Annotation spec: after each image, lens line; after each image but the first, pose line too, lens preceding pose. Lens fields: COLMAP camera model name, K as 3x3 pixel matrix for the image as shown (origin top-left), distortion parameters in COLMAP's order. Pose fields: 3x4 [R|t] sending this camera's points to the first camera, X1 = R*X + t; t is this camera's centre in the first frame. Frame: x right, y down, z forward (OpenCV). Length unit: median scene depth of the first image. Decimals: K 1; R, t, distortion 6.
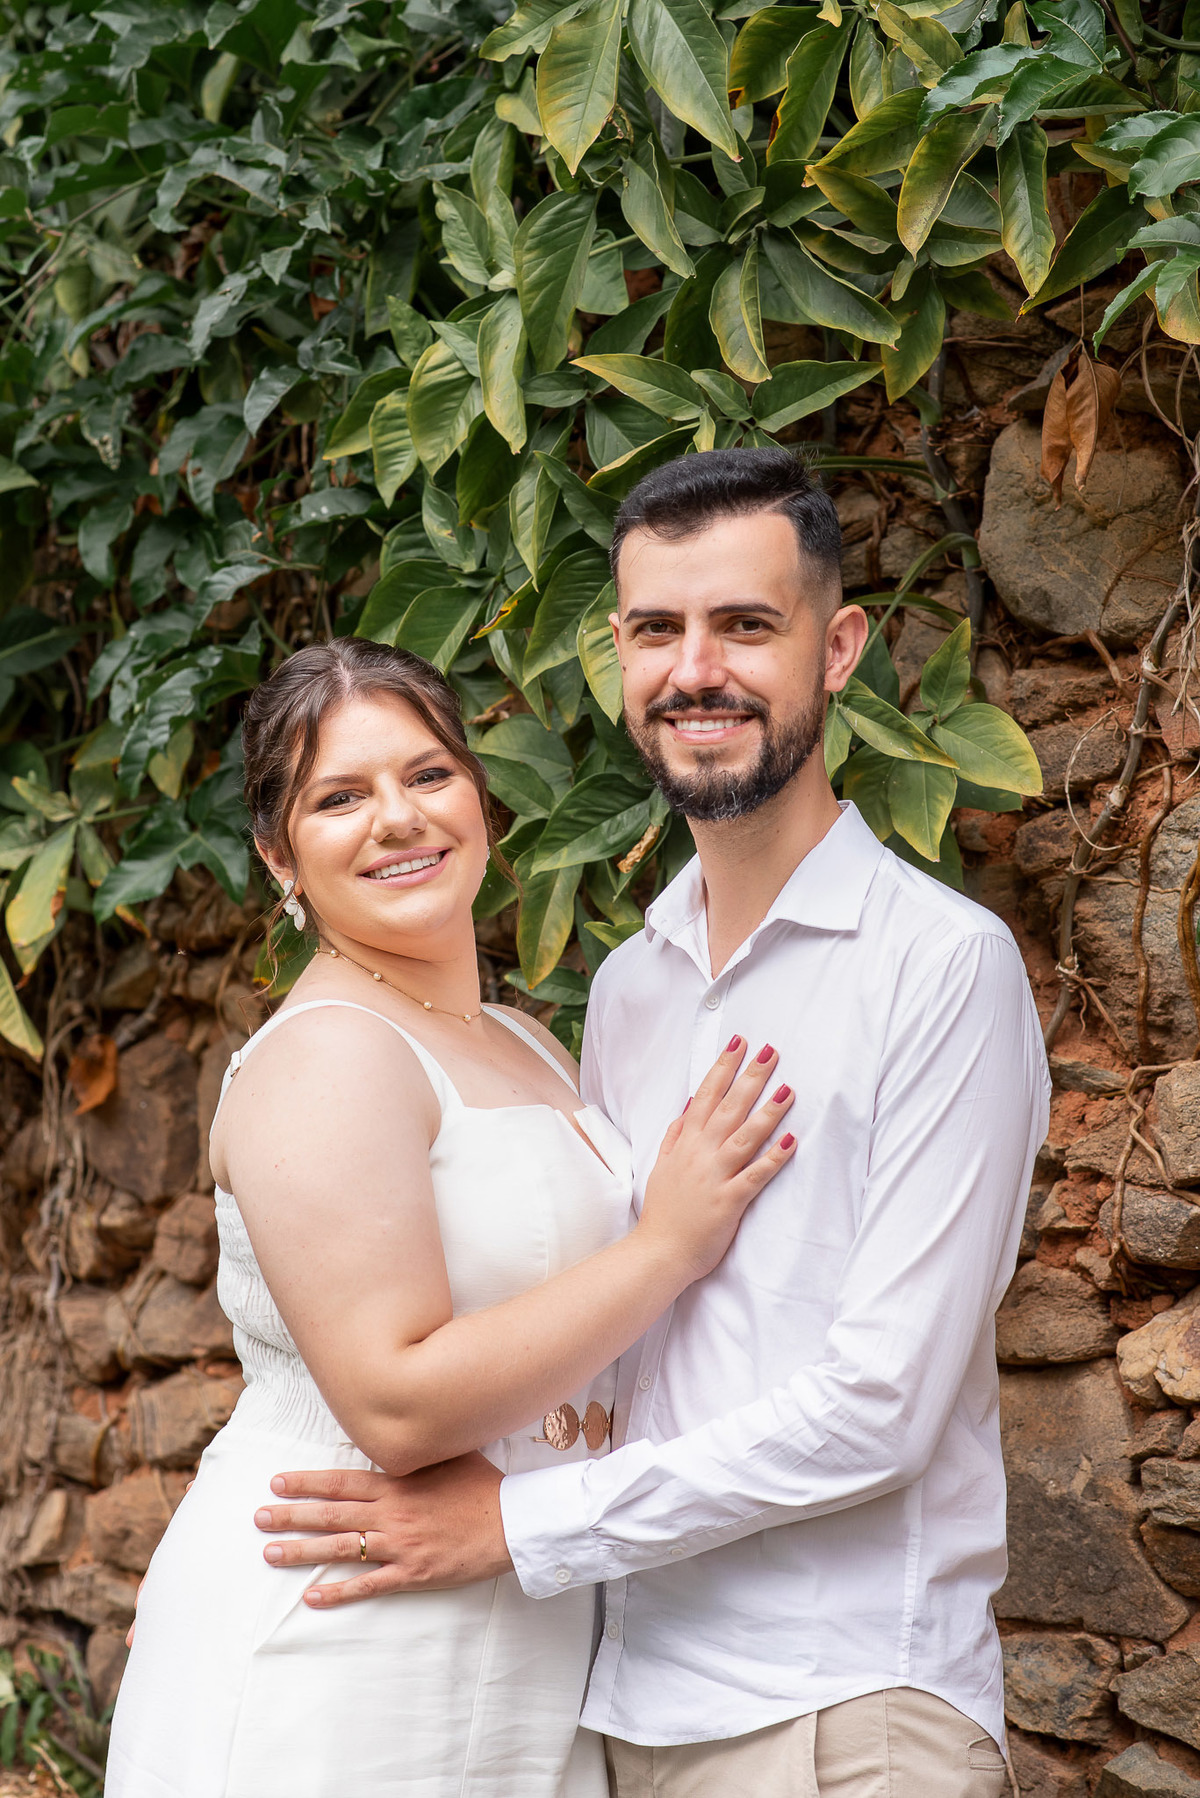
lens RADIAL K [[4807.3, 0, 587.6], [0, 4807.3, 896.1], [0, 0, 1]] dist [0.065516, 0.000000]
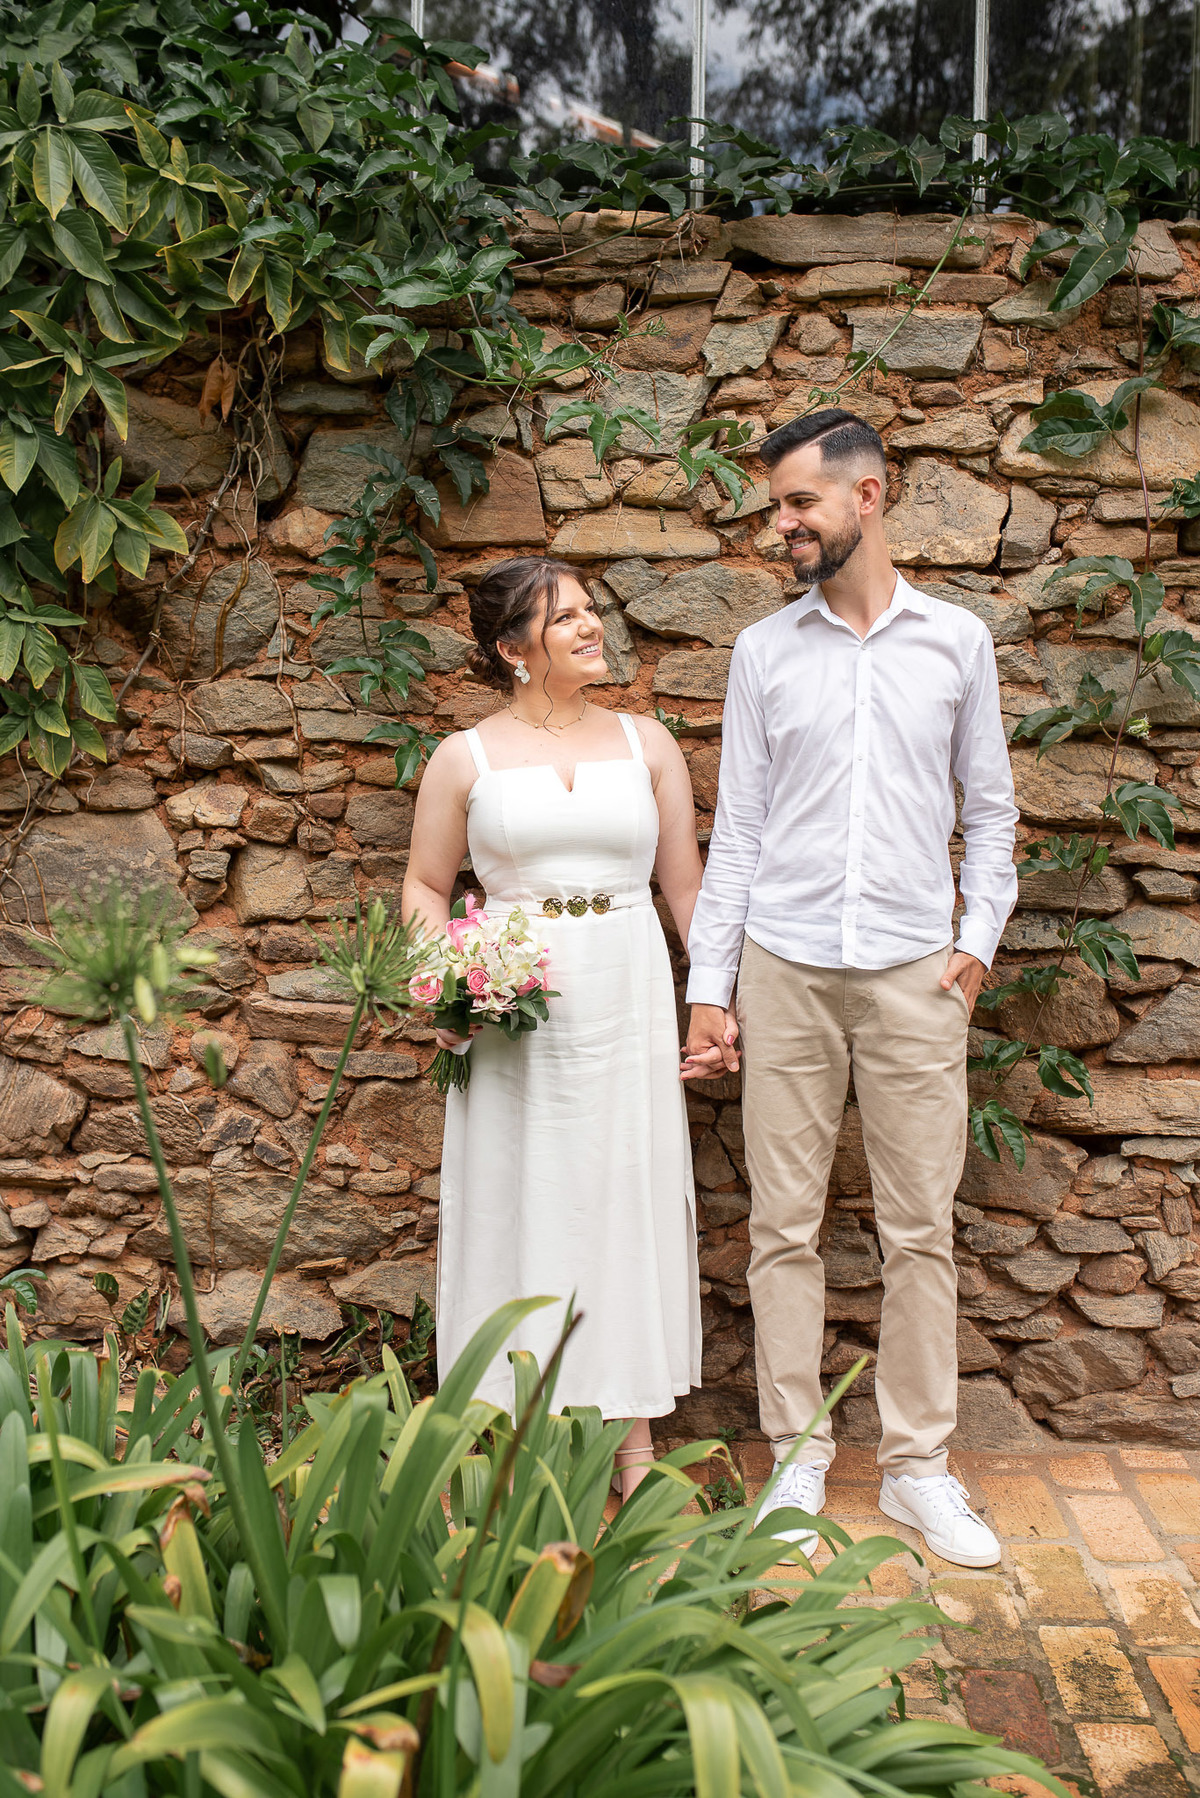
lens RADIAL K [[1848.4, 0, 632.5], [0, 1848.4, 884.0], [0, 0, 1]] dist [-0.037999, 0.000000]
pose [[0.624441, -0.014091, 0.780945, -0.439117], [-0.084072, 0.992816, 0.085138, 0.039251], [-0.776534, -0.118819, 0.618770, 0.284334]]
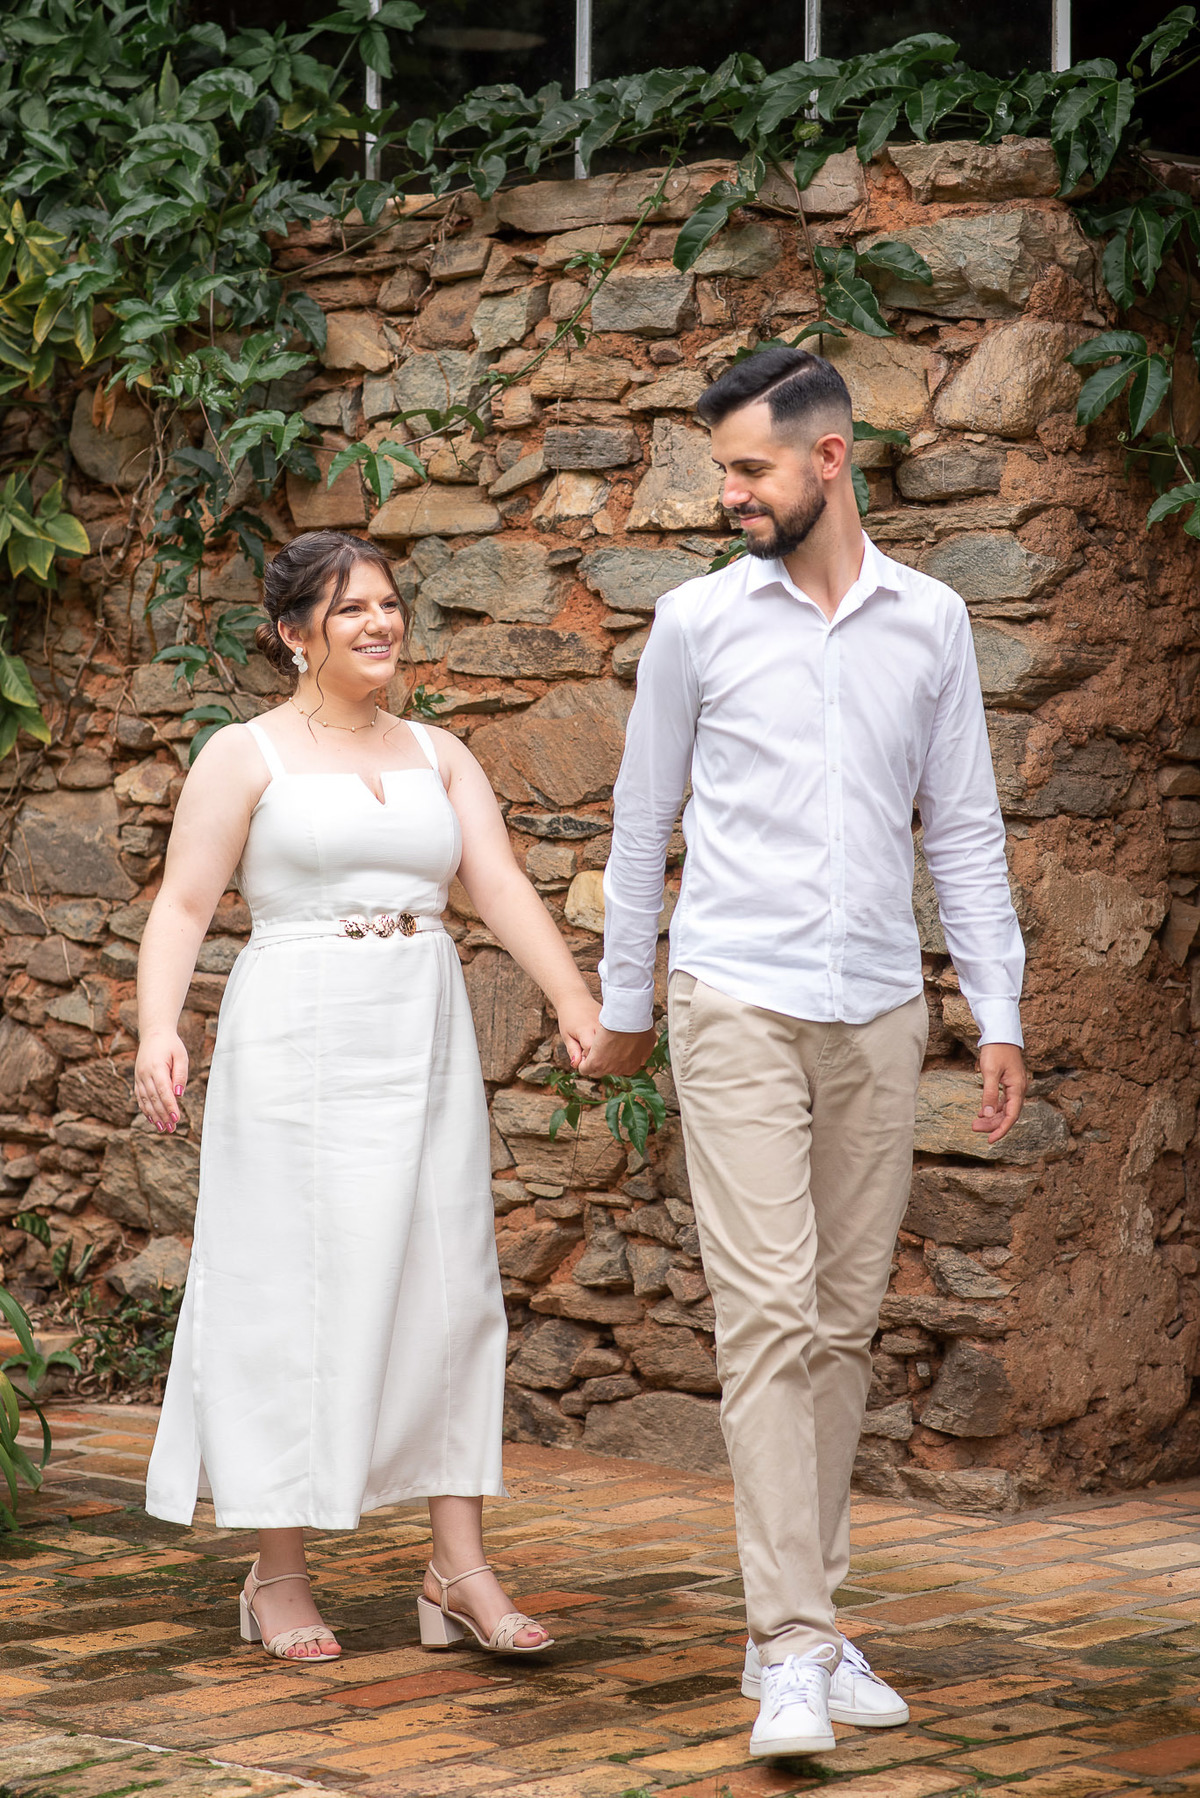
lens RADIAL K [[4807.3, 0, 600.1], [0, 4807.3, 900.2], [0, 0, 1]] dist [0.065516, 0.000000]
pose [[0.985770, 0.025941, 0.166088, -0.049890], [-0.042652, 0.994286, 0.097856, -0.094433], [-0.162600, -0.103547, 0.981244, -1.427979]]
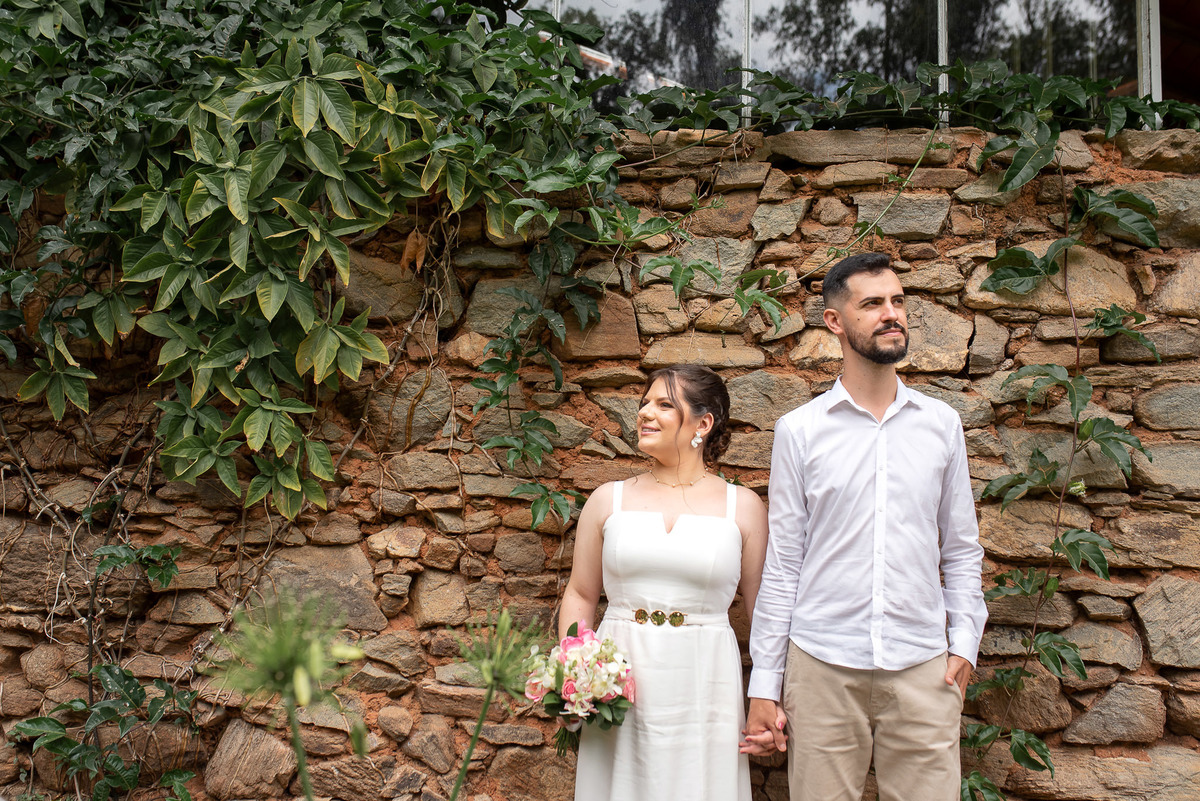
lens RADIAL K [[1233.6, 0, 605.9], [0, 1233.6, 402.7], [0, 0, 1]] dist [-0.037999, 0.000000]
pose [[0.681717, 0.111919, 0.723005, -0.386716], [-0.089495, 0.993565, -0.069416, 0.046438], [-0.726121, -0.017383, 0.687347, 0.326900]]
